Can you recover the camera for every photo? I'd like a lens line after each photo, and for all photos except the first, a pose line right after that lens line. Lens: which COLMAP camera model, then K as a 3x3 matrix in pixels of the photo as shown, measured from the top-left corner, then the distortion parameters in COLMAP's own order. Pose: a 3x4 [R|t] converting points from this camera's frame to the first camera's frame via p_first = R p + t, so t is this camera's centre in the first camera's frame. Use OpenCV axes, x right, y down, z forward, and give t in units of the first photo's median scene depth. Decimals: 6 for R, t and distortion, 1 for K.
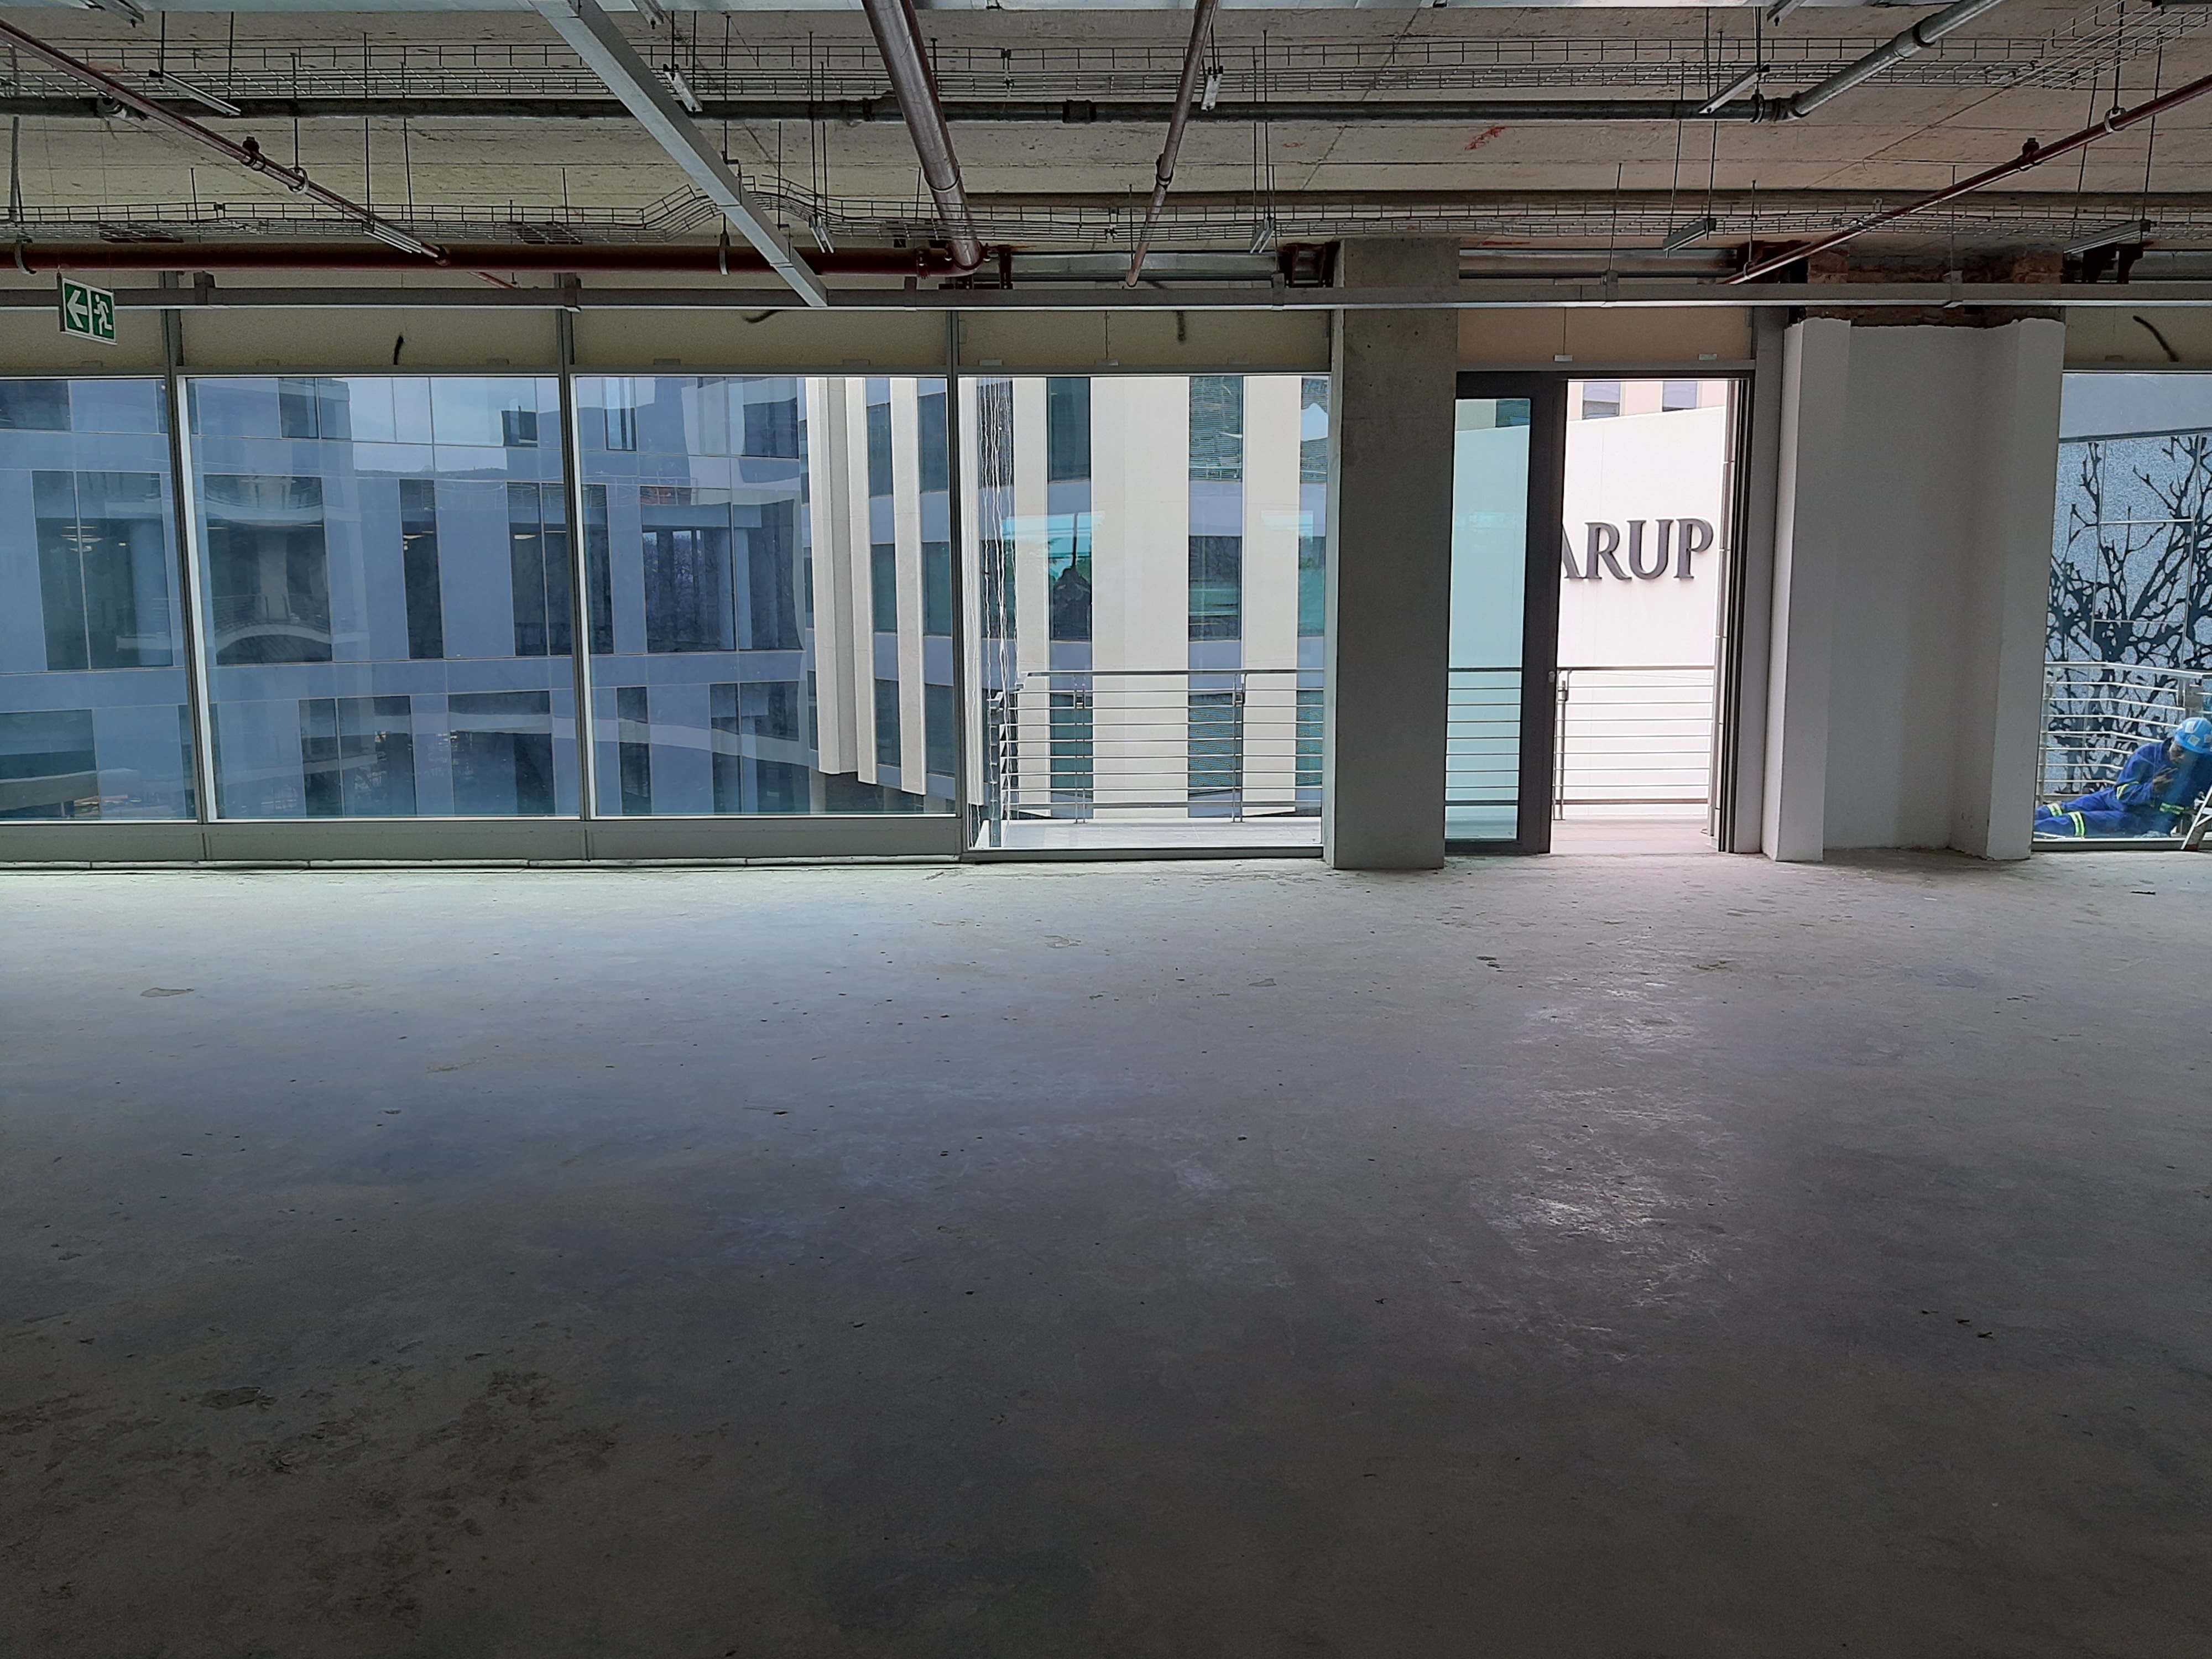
lens RADIAL K [[1752.8, 0, 1099.3], [0, 1752.8, 832.1], [0, 0, 1]] dist [0.068123, -0.002711]
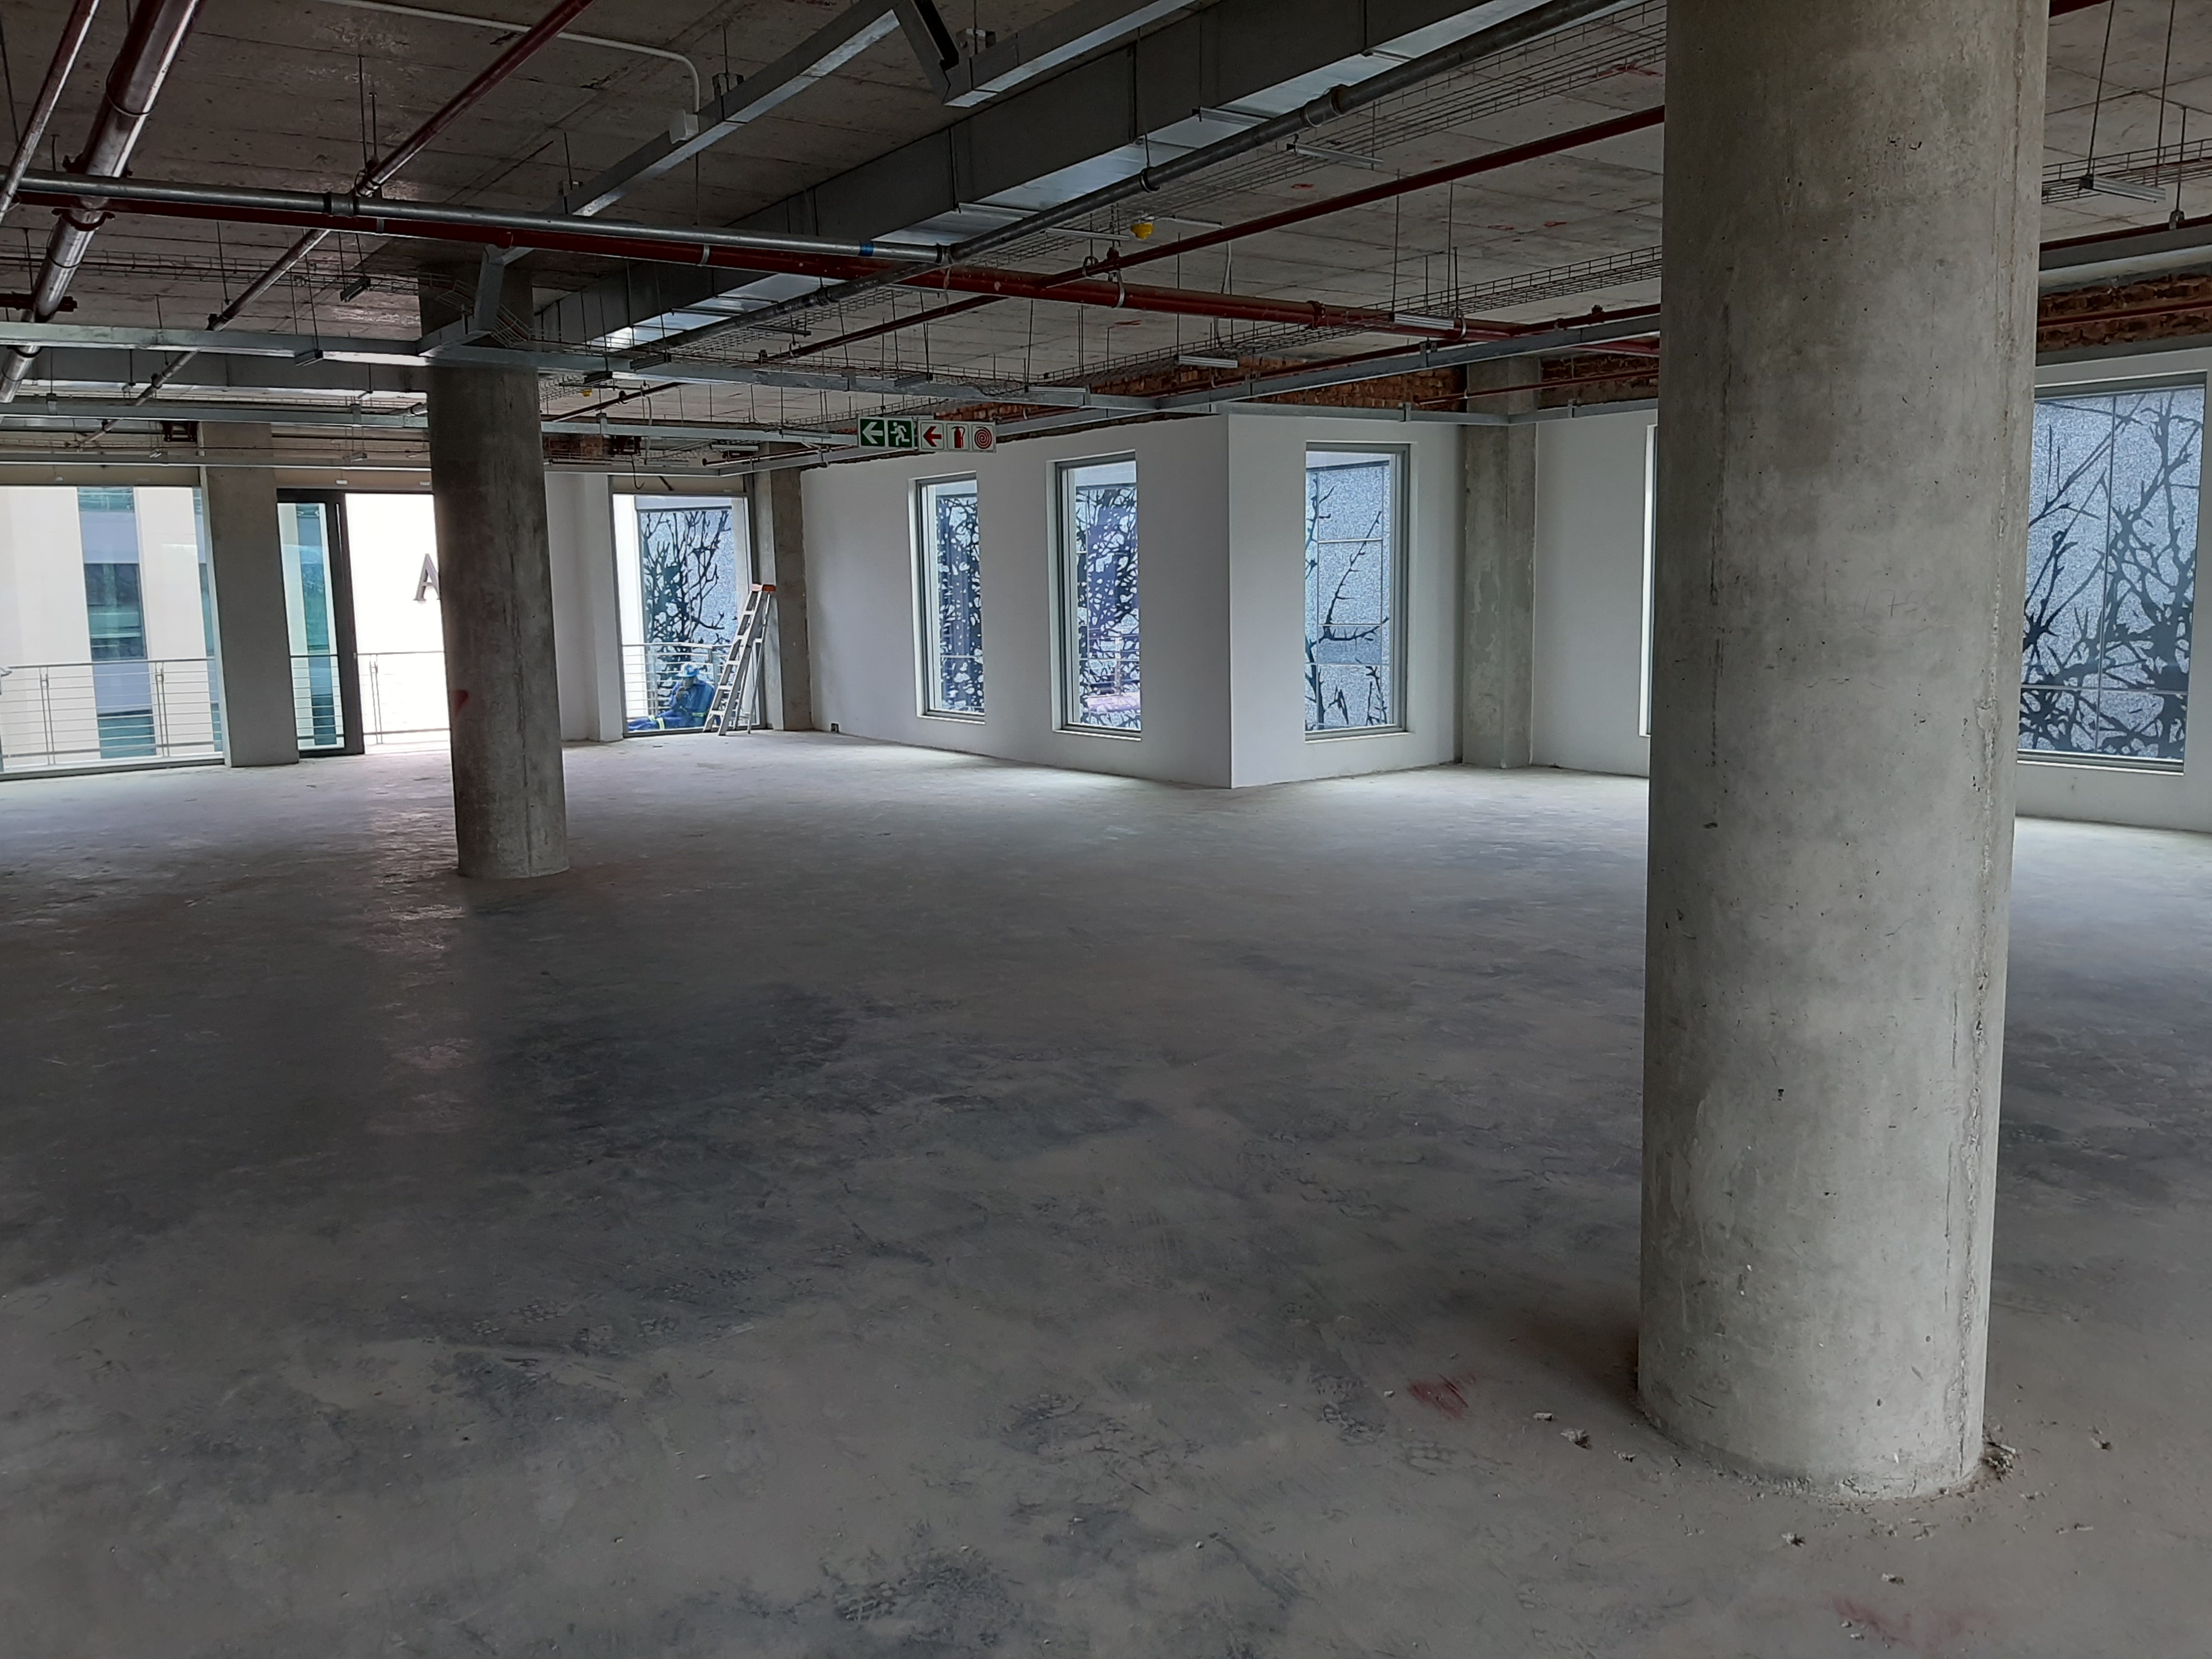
lens RADIAL K [[1752.8, 0, 1099.3], [0, 1752.8, 832.1], [0, 0, 1]] dist [0.068123, -0.002711]
pose [[0.841373, -0.102662, 0.530615, -0.085280], [0.106162, 0.994059, 0.023992, 0.125218], [-0.529926, 0.036145, 0.847274, -0.927724]]
